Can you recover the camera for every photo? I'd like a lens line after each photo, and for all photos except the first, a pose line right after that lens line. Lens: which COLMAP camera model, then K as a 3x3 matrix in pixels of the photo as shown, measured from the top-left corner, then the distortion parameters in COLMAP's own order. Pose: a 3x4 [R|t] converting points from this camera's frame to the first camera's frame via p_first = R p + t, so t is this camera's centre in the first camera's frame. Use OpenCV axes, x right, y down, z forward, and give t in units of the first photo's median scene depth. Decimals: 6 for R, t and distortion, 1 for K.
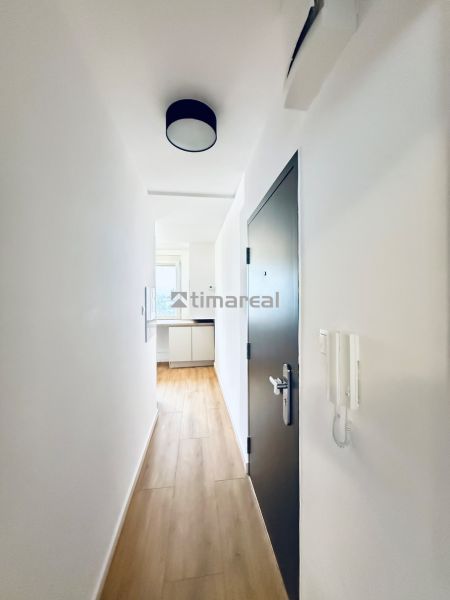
lens RADIAL K [[238.8, 0, 225.4], [0, 238.8, 297.7], [0, 0, 1]] dist [-0.000606, 0.000101]
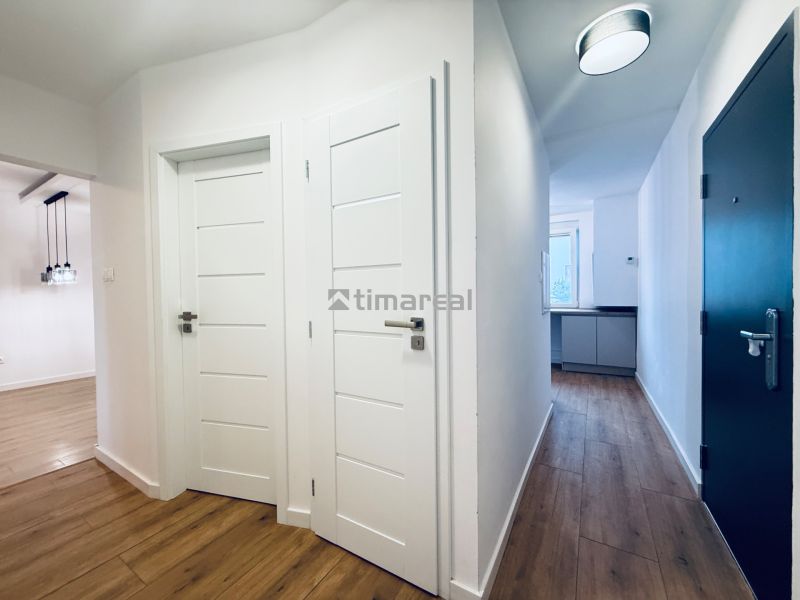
lens RADIAL K [[318.4, 0, 396.7], [0, 318.4, 298.1], [0, 0, 1]] dist [-0.000606, 0.000101]
pose [[0.776058, 0.004841, -0.630642, -0.010016], [0.004030, 0.999912, 0.012635, 0.090003], [0.630648, -0.012347, 0.775971, -0.193524]]
